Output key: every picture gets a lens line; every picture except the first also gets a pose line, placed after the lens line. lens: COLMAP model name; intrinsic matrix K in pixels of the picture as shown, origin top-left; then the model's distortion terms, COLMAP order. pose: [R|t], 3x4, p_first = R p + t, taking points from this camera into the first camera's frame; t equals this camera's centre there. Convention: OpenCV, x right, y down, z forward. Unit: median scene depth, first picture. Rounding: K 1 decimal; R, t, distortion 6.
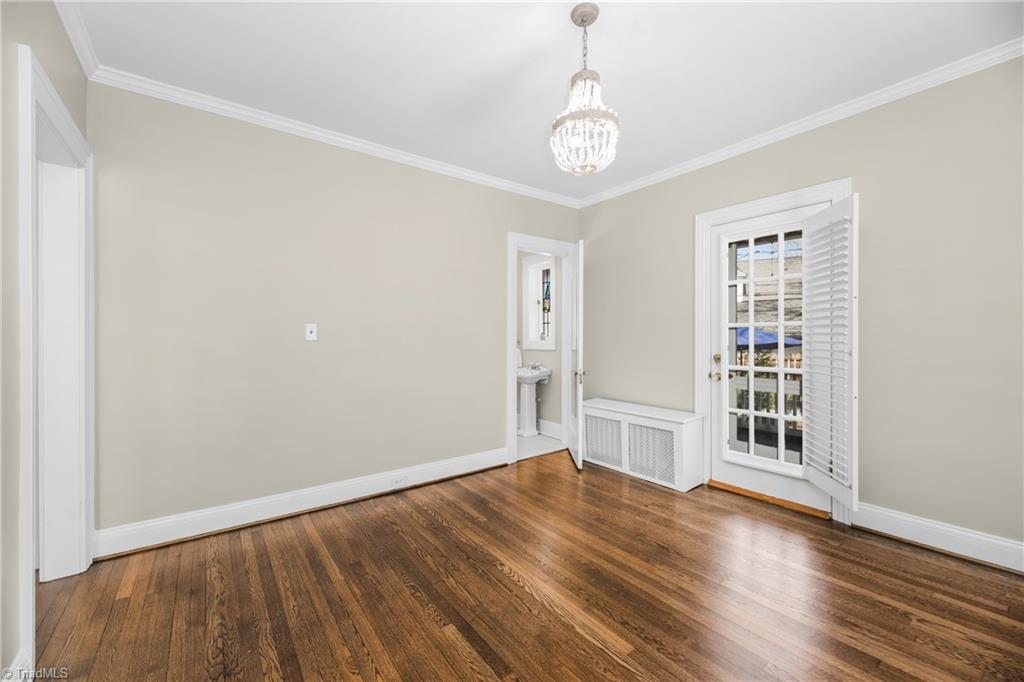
lens RADIAL K [[417.7, 0, 512.8], [0, 417.7, 339.1], [0, 0, 1]] dist [0.001385, -0.000006]
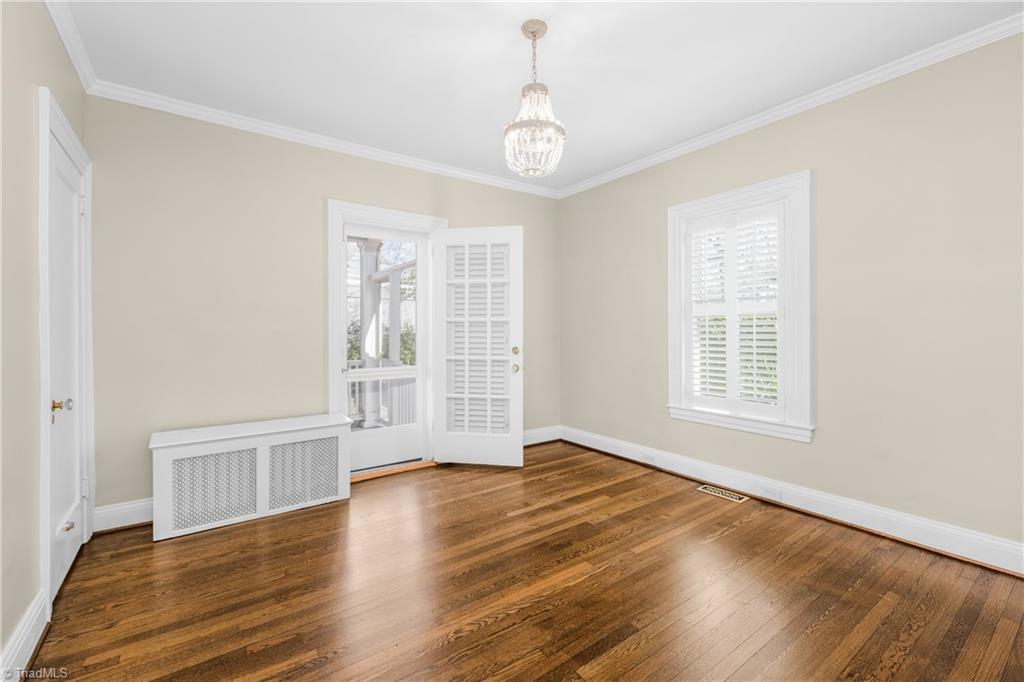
lens RADIAL K [[436.2, 0, 513.1], [0, 436.2, 336.7], [0, 0, 1]] dist [-0.001290, -0.000041]
pose [[-0.002590, -0.009308, 0.999953, -0.866116], [0.004196, 0.999948, 0.009319, -0.007038], [-0.999988, 0.004220, -0.002551, 0.952581]]
